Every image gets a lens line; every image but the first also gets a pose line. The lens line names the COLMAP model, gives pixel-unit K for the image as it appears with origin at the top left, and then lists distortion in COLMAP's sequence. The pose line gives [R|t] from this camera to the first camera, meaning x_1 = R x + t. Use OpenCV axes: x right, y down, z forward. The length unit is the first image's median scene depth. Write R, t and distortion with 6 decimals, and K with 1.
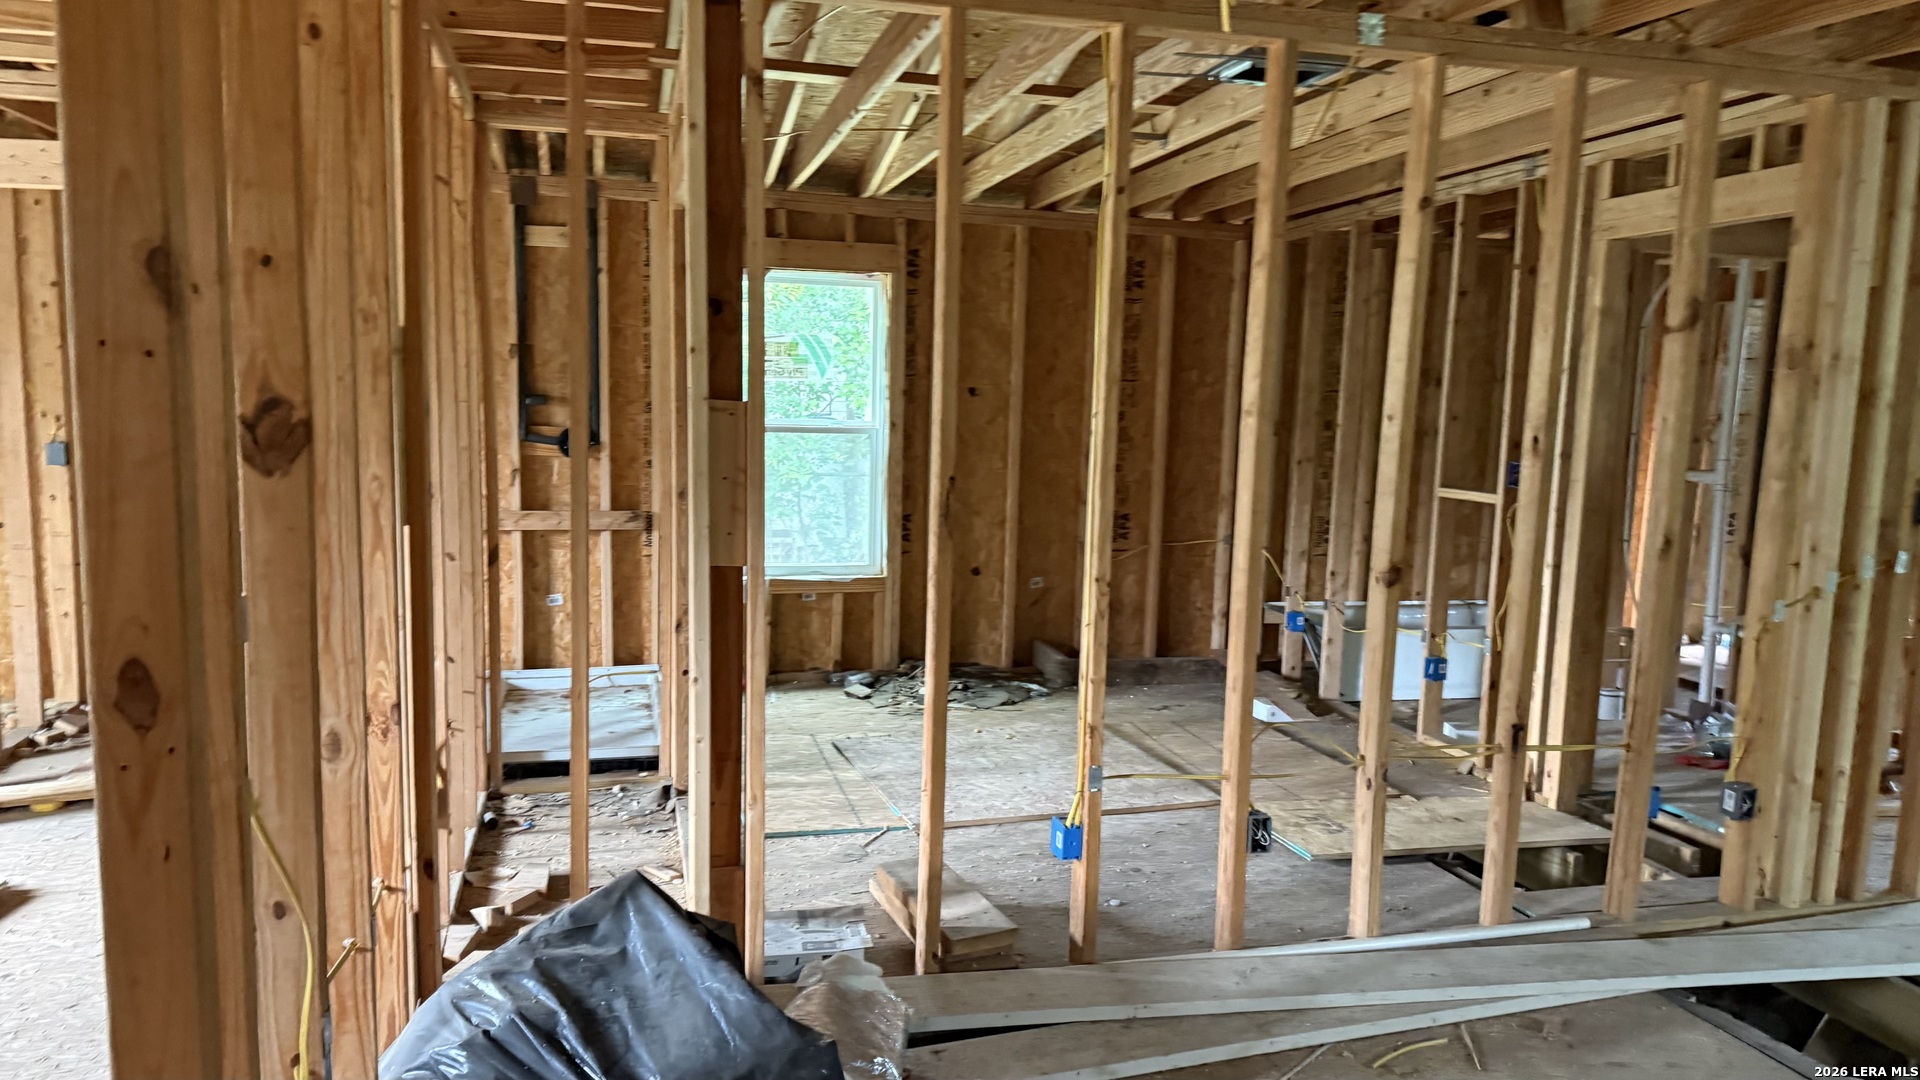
lens RADIAL K [[1334.5, 0, 980.4], [0, 1334.5, 542.7], [0, 0, 1]] dist [0.077107, -0.093194]
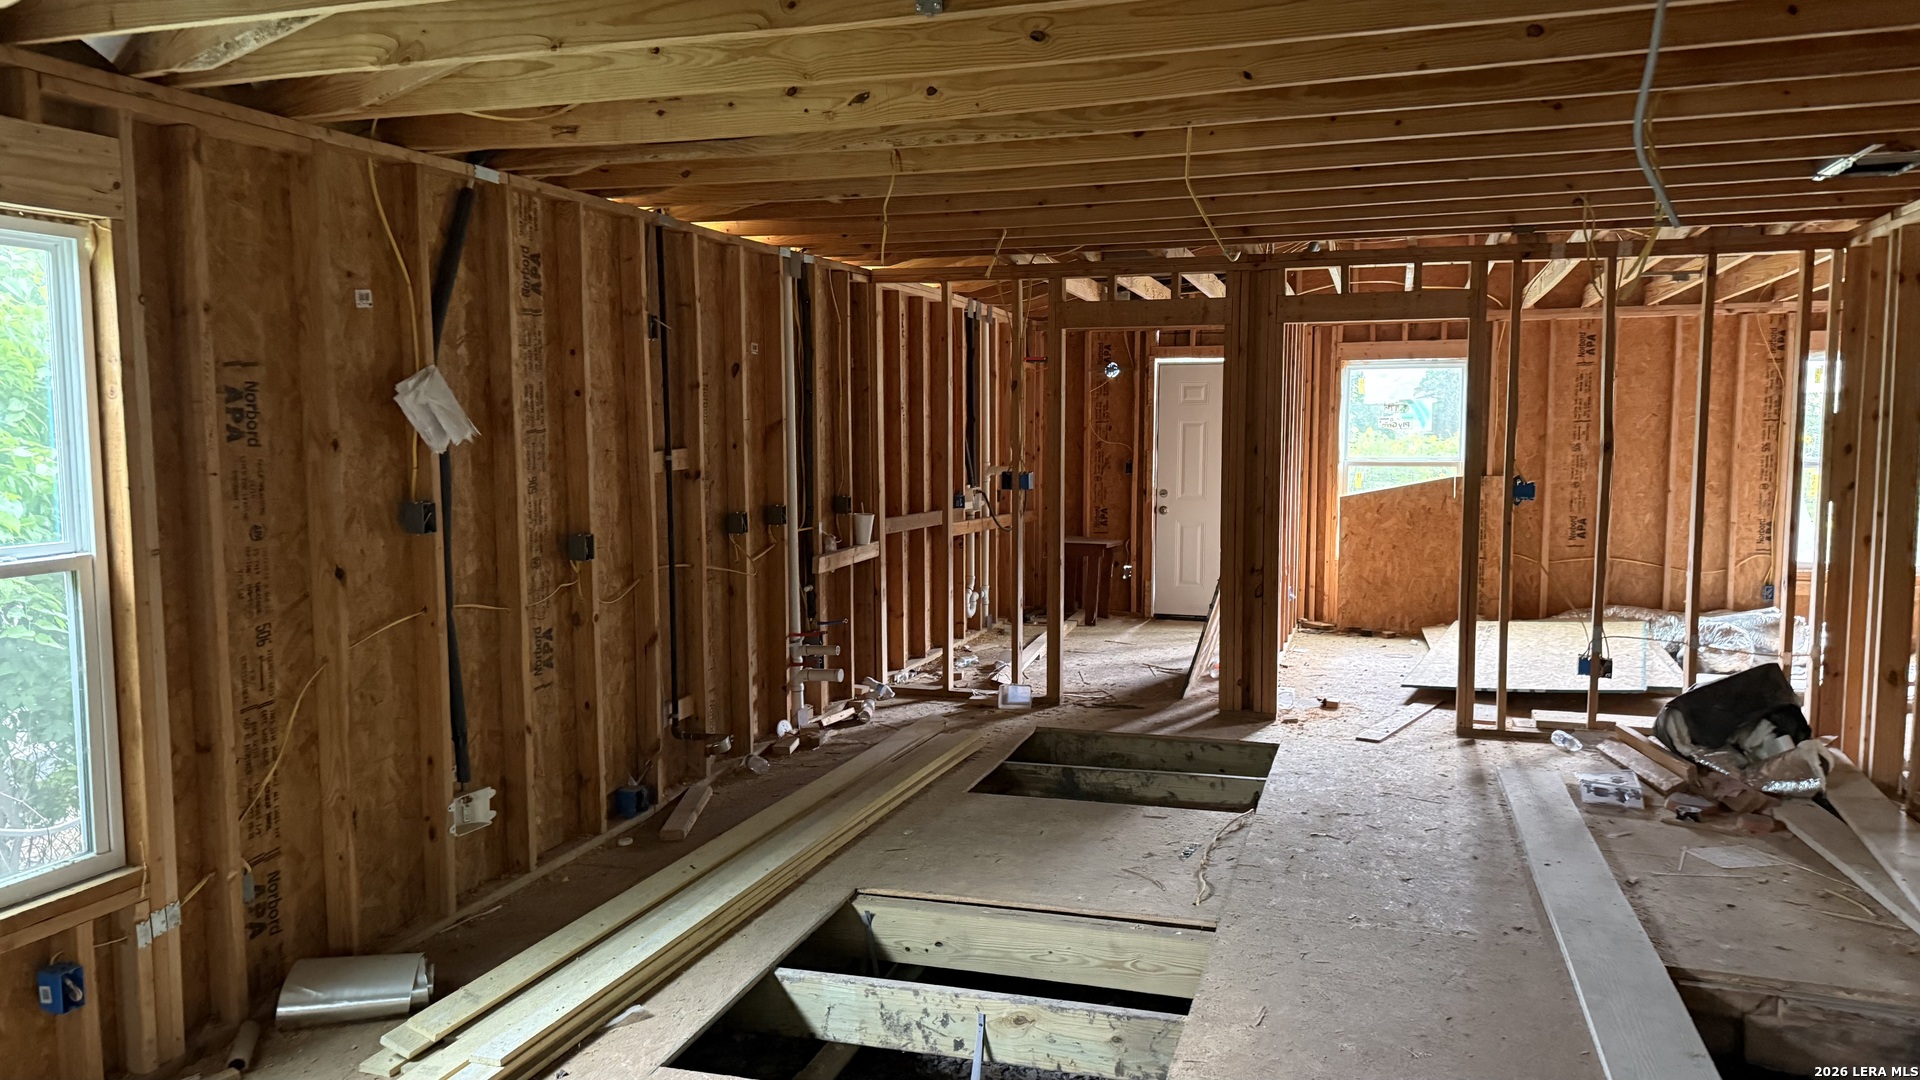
lens RADIAL K [[1334.5, 0, 960.3], [0, 1334.5, 538.2], [0, 0, 1]] dist [0.077107, -0.093194]
pose [[-0.546383, 0.046745, -0.836230, 1.510702], [-0.117530, 0.984282, 0.131813, -0.053958], [0.829248, 0.170302, -0.532301, 0.699750]]
